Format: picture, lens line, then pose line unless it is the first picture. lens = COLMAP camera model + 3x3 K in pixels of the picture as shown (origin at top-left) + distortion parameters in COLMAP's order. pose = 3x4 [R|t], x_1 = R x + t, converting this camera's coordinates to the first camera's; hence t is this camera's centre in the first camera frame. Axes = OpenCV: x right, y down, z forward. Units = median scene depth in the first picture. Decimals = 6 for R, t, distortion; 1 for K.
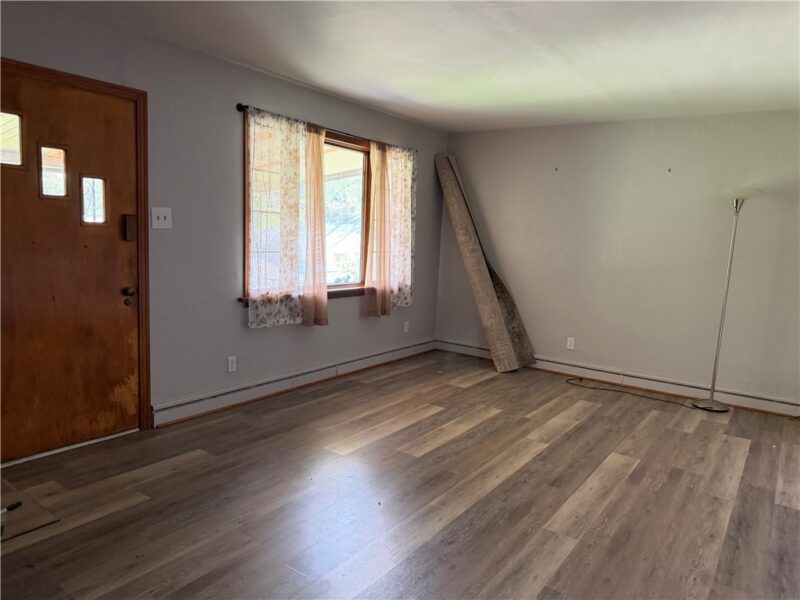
lens RADIAL K [[561.1, 0, 400.0], [0, 561.1, 300.0], [0, 0, 1]] dist [0.117523, -0.174811]
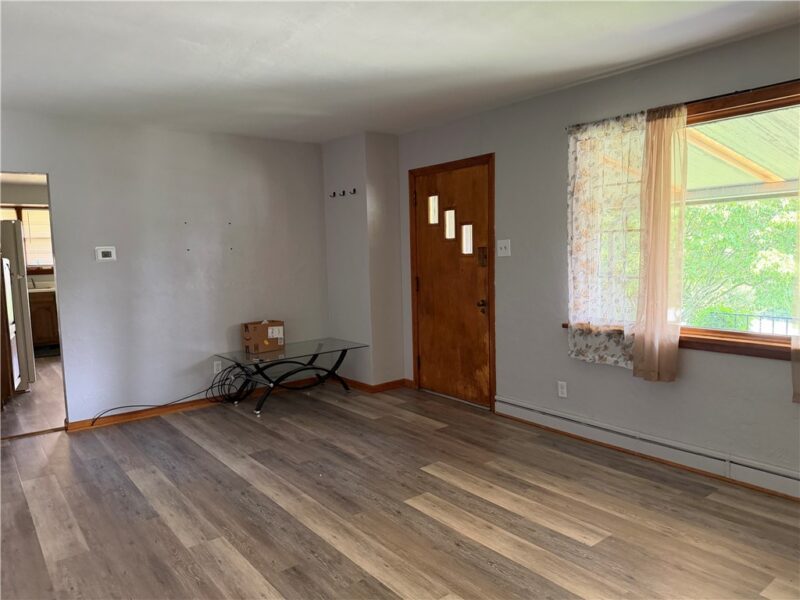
lens RADIAL K [[555.4, 0, 400.0], [0, 555.4, 300.0], [0, 0, 1]] dist [0.097435, -0.127245]
pose [[-0.287587, 0.045696, -0.956664, 0.842961], [-0.105794, 0.991233, 0.079150, -0.105118], [0.951894, 0.123972, -0.280231, 1.162762]]
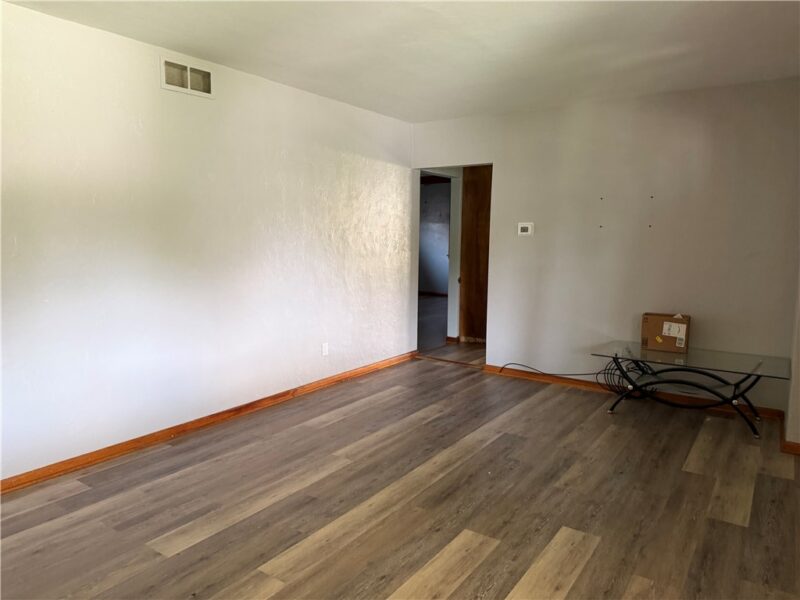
lens RADIAL K [[555.4, 0, 400.0], [0, 555.4, 300.0], [0, 0, 1]] dist [0.097435, -0.127245]
pose [[-0.998151, -0.055419, -0.024947, 0.149911], [-0.059791, 0.969021, 0.239633, -0.185756], [0.010894, 0.240682, -0.970543, 1.596732]]
